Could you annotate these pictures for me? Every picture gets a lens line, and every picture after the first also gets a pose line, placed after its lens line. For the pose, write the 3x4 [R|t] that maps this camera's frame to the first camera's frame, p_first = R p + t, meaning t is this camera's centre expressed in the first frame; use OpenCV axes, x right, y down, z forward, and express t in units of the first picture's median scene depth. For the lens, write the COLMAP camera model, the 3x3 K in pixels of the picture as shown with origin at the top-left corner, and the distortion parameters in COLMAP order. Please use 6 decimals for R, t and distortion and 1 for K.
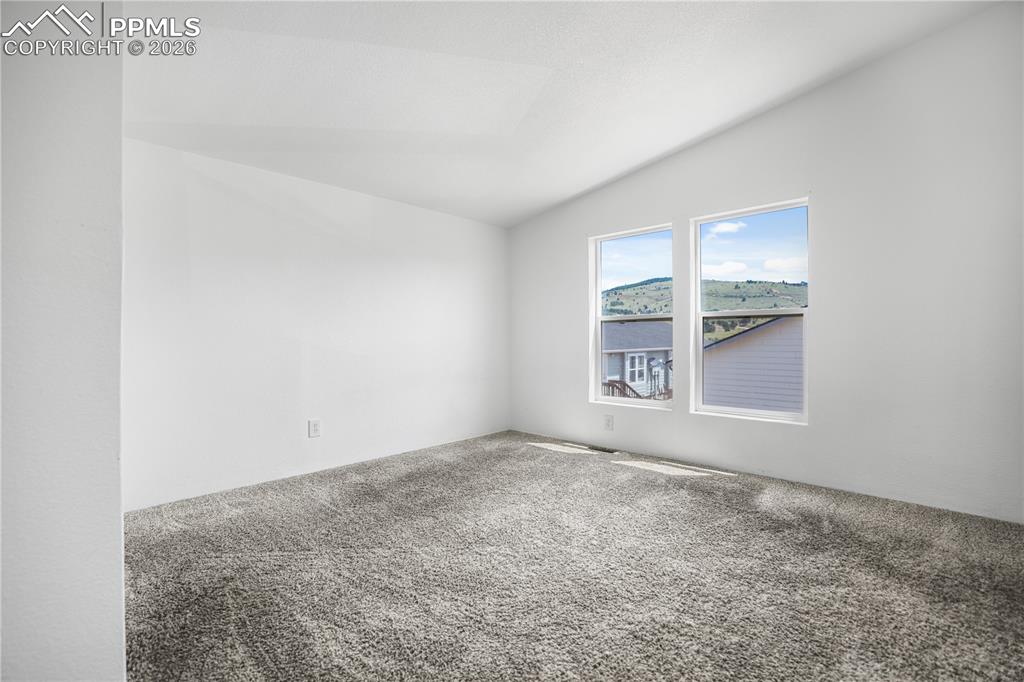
lens RADIAL K [[447.6, 0, 515.0], [0, 447.6, 337.4], [0, 0, 1]] dist [-0.010418, 0.000882]
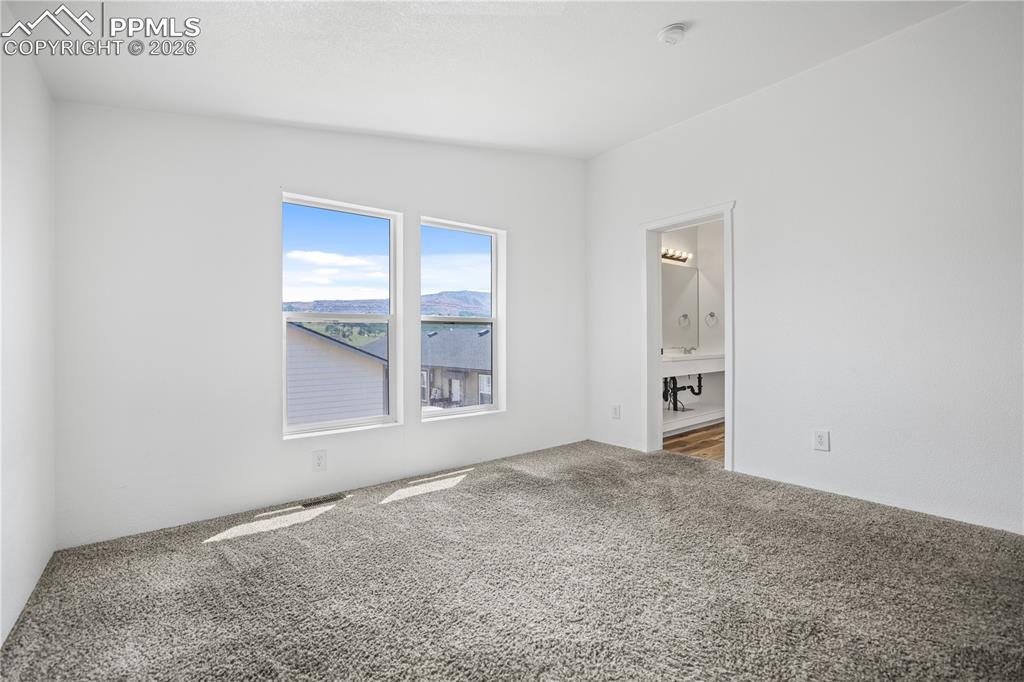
lens RADIAL K [[447.6, 0, 513.7], [0, 447.6, 337.8], [0, 0, 1]] dist [-0.010418, 0.000882]
pose [[0.126594, 0.017982, 0.991792, -0.594837], [-0.001795, 0.999838, -0.017899, 0.013406], [-0.991953, 0.000485, 0.126606, 0.799745]]
